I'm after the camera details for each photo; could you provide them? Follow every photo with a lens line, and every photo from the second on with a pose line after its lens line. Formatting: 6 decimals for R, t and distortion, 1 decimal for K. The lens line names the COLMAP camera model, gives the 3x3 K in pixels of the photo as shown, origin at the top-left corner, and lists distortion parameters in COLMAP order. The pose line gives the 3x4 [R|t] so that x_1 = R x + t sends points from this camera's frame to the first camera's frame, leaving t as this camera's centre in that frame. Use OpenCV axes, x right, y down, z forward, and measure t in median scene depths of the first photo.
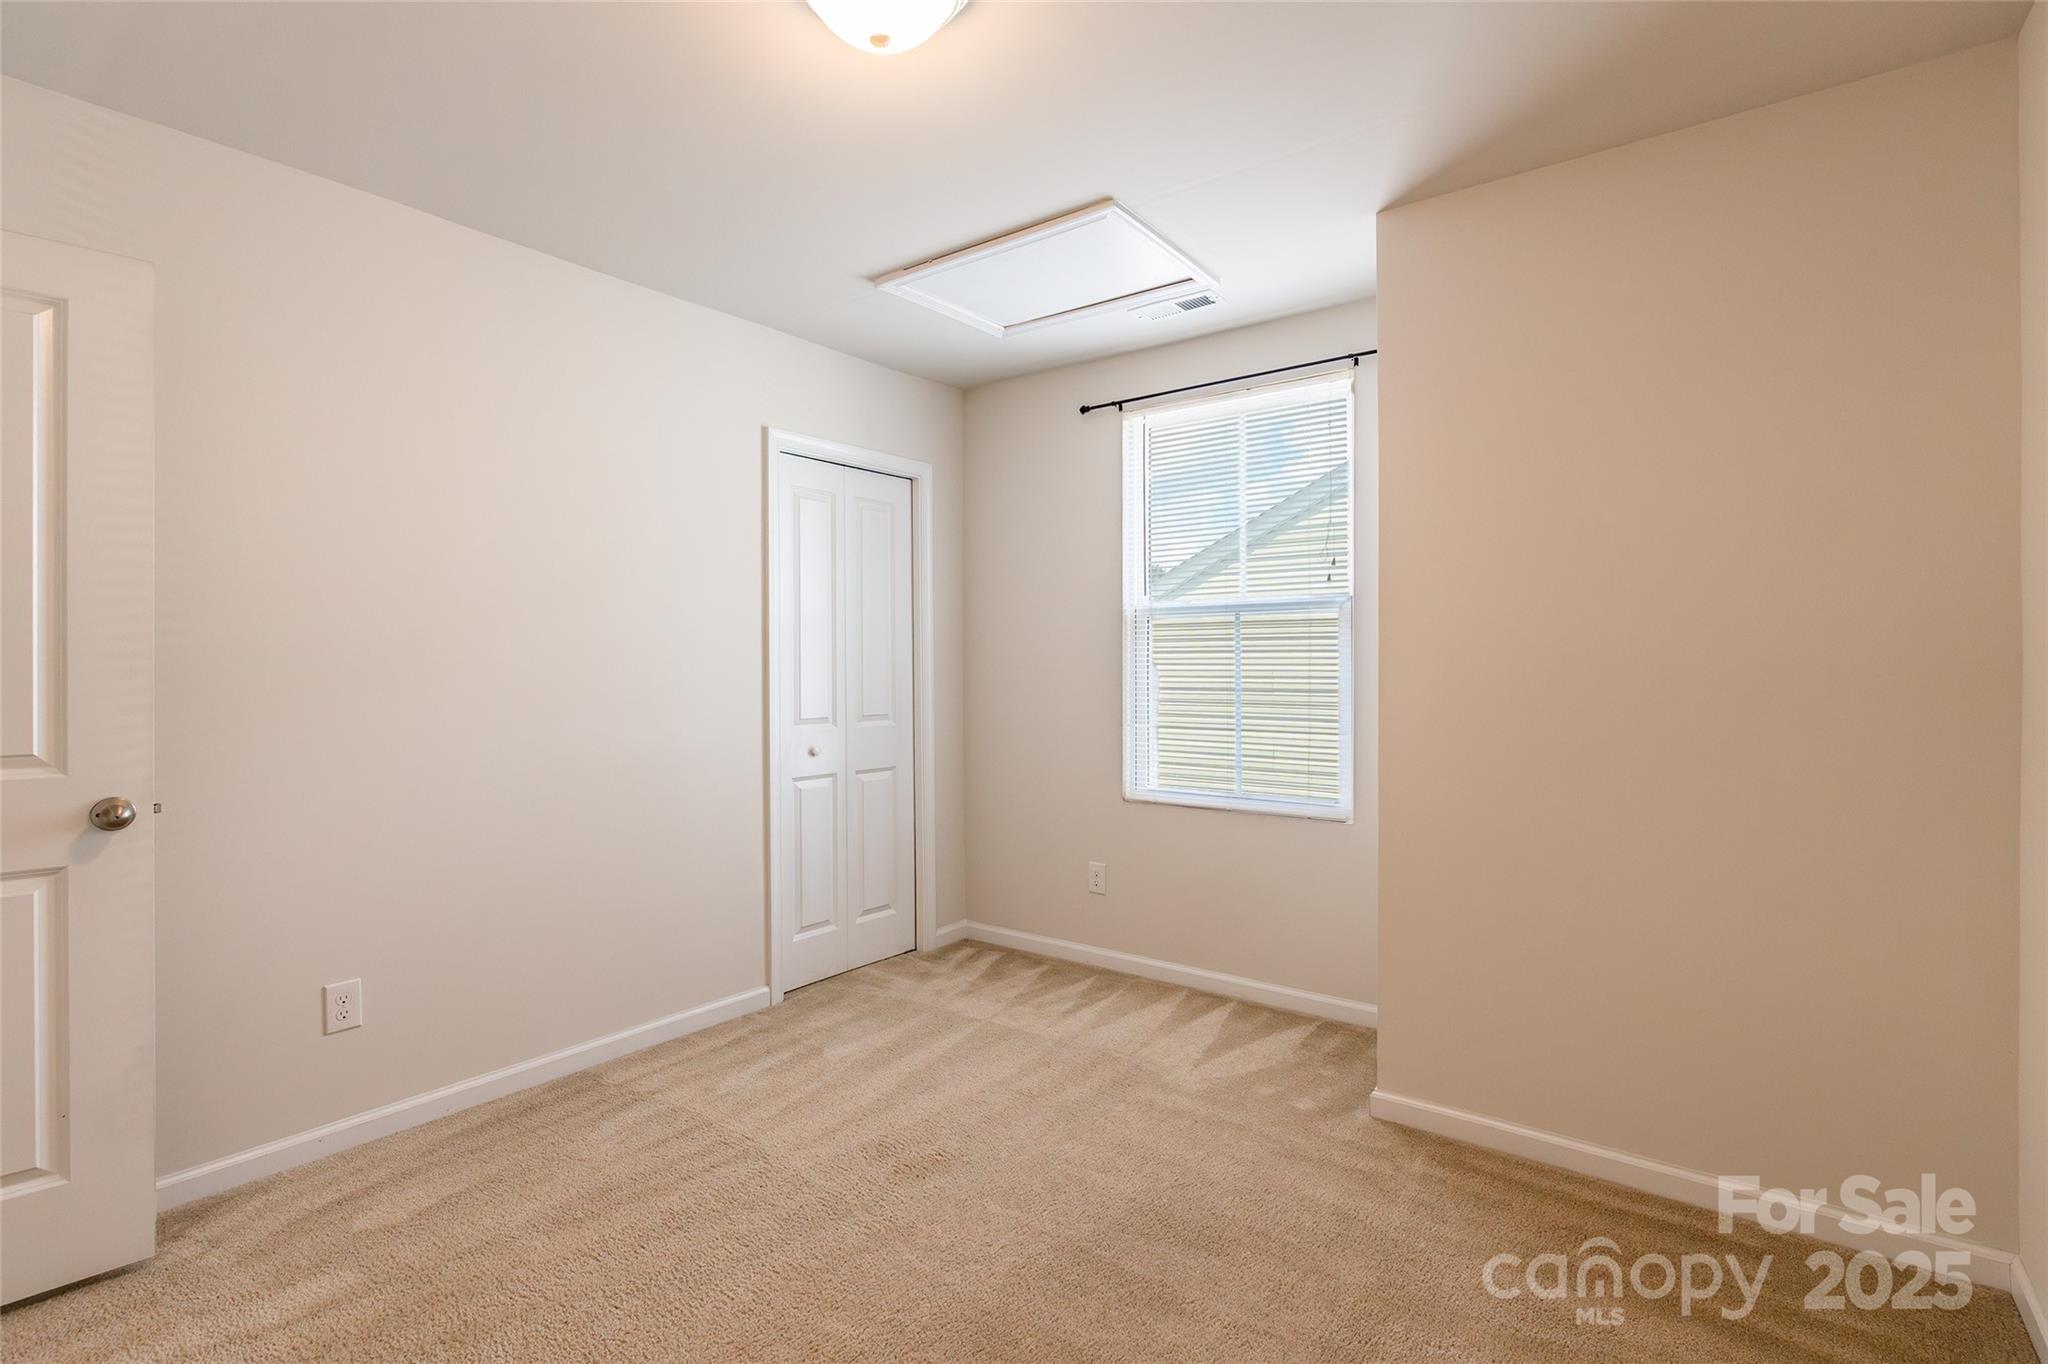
lens RADIAL K [[972.2, 0, 1050.4], [0, 972.2, 679.7], [0, 0, 1]] dist [-0.001795, -0.000362]
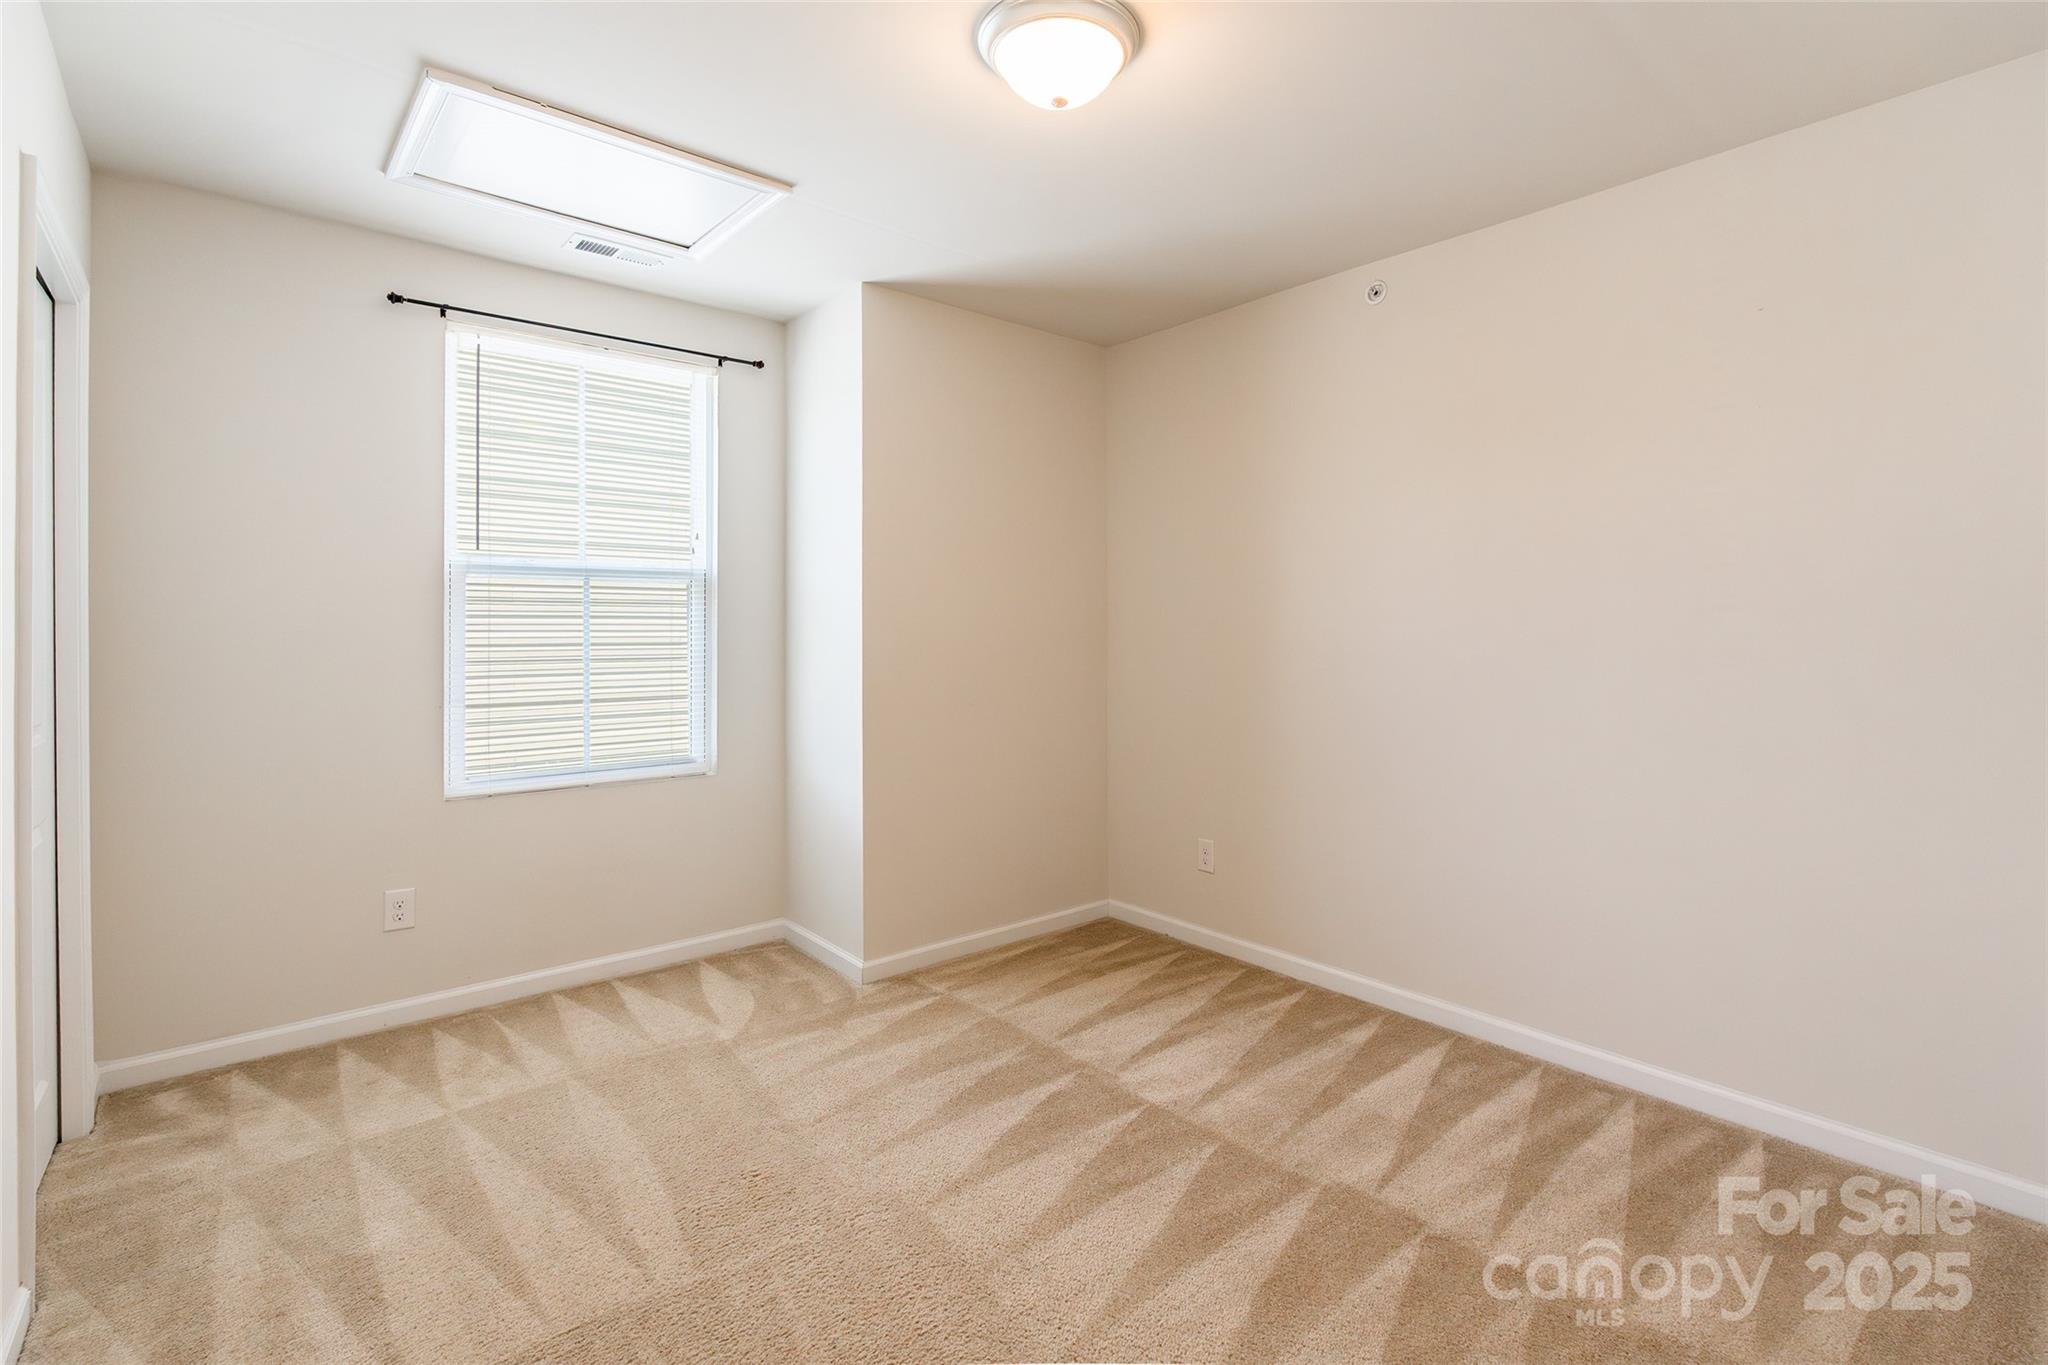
lens RADIAL K [[956.3, 0, 1025.8], [0, 956.3, 636.6], [0, 0, 1]] dist [-0.001789, -0.000726]
pose [[0.214383, -0.004558, 0.976739, -0.652182], [0.016867, 0.999857, 0.000964, -0.004618], [-0.976604, 0.016268, 0.214430, 0.394896]]
